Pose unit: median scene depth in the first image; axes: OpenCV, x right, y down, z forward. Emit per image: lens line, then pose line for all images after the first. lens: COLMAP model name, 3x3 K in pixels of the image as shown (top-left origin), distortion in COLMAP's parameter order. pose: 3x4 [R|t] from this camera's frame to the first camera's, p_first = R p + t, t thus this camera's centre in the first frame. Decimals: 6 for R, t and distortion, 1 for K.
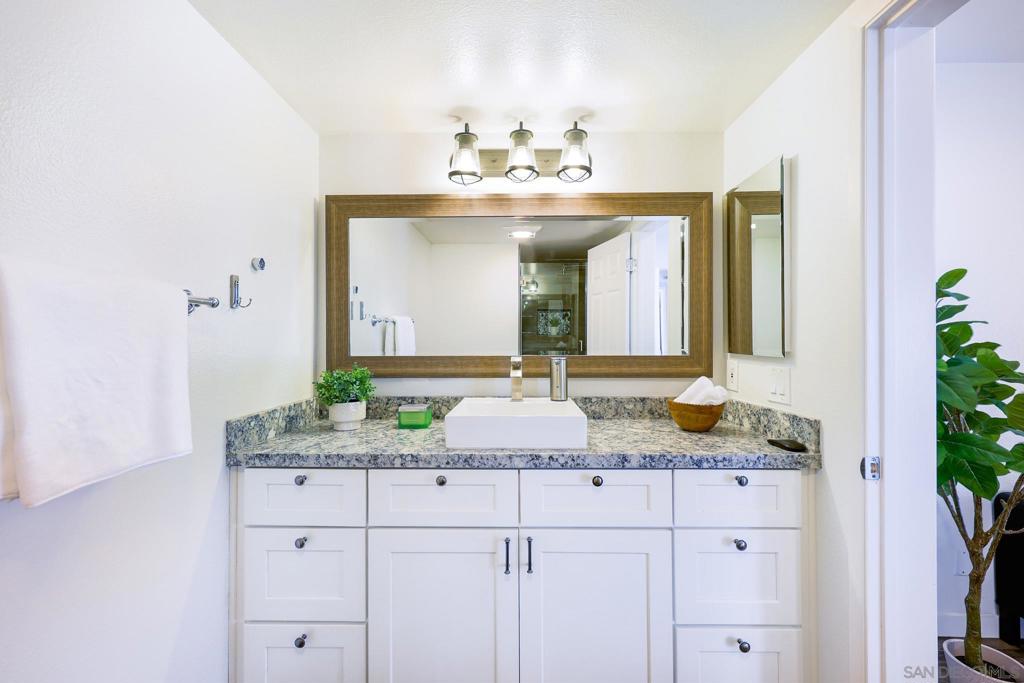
lens RADIAL K [[418.0, 0, 512.7], [0, 418.0, 339.9], [0, 0, 1]] dist [0.000431, 0.000308]
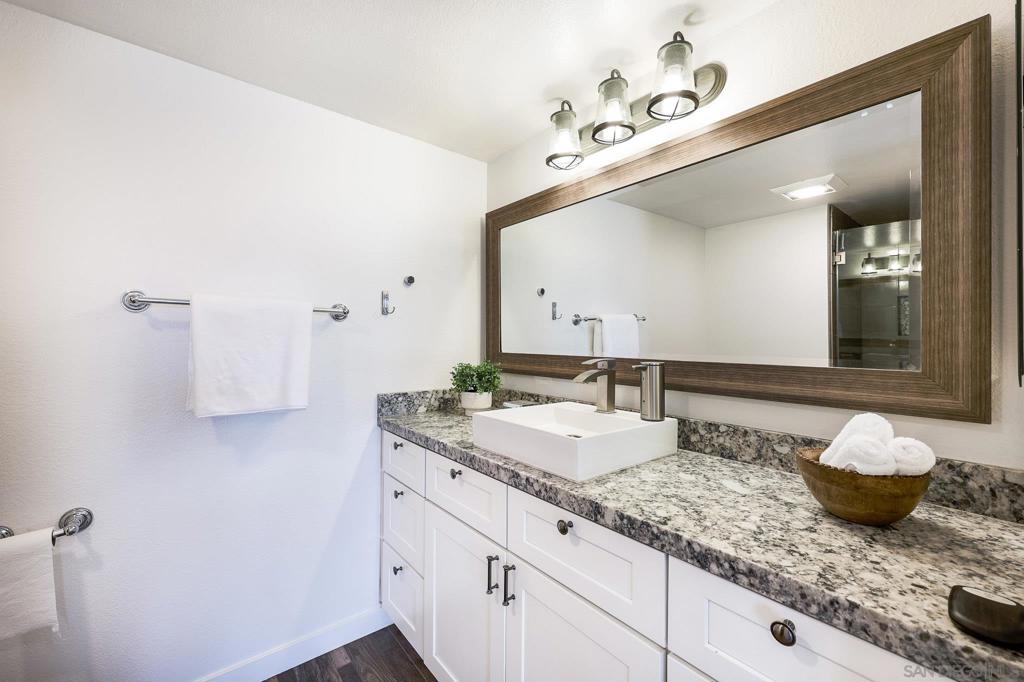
lens RADIAL K [[418.0, 0, 512.7], [0, 418.0, 339.4], [0, 0, 1]] dist [0.000431, 0.000308]
pose [[0.639869, 0.006458, -0.768456, 0.592878], [-0.006120, 0.999976, 0.003308, 0.000399], [0.768459, 0.002587, 0.639893, 0.373276]]
